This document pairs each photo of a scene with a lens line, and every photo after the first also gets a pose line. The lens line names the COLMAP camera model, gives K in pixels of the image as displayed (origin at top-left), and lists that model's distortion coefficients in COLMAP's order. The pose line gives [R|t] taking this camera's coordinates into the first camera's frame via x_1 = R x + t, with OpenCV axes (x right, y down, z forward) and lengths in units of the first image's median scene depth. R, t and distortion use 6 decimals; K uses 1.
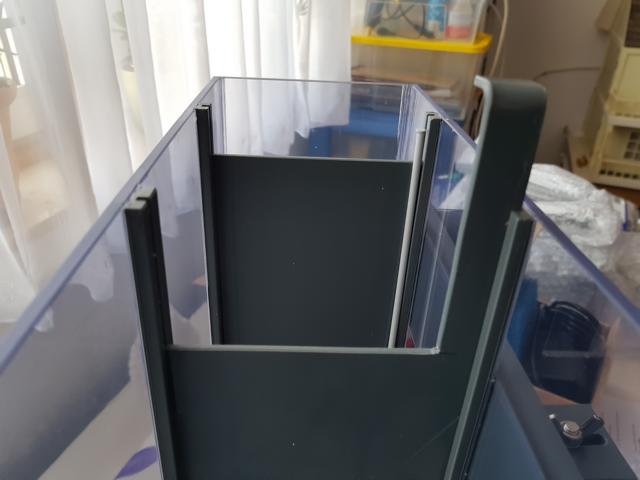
lens RADIAL K [[483.6, 0, 319.1], [0, 483.6, 254.8], [0, 0, 1]] dist [-0.035673, 0.000036]
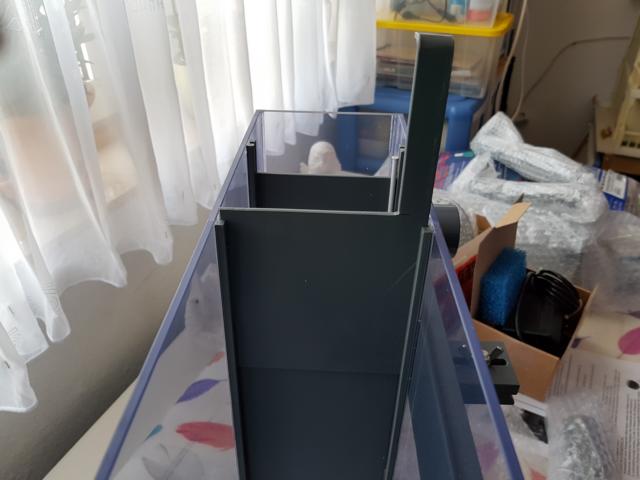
lens RADIAL K [[478.8, 0, 320.0], [0, 478.8, 240.0], [0, 0, 1]] dist [-0.013424, -0.015279]
pose [[0.997566, 0.011778, -0.068733, 0.029790], [-0.008416, 0.998763, 0.049002, -0.027158], [0.069225, -0.048305, 0.996431, -0.178354]]
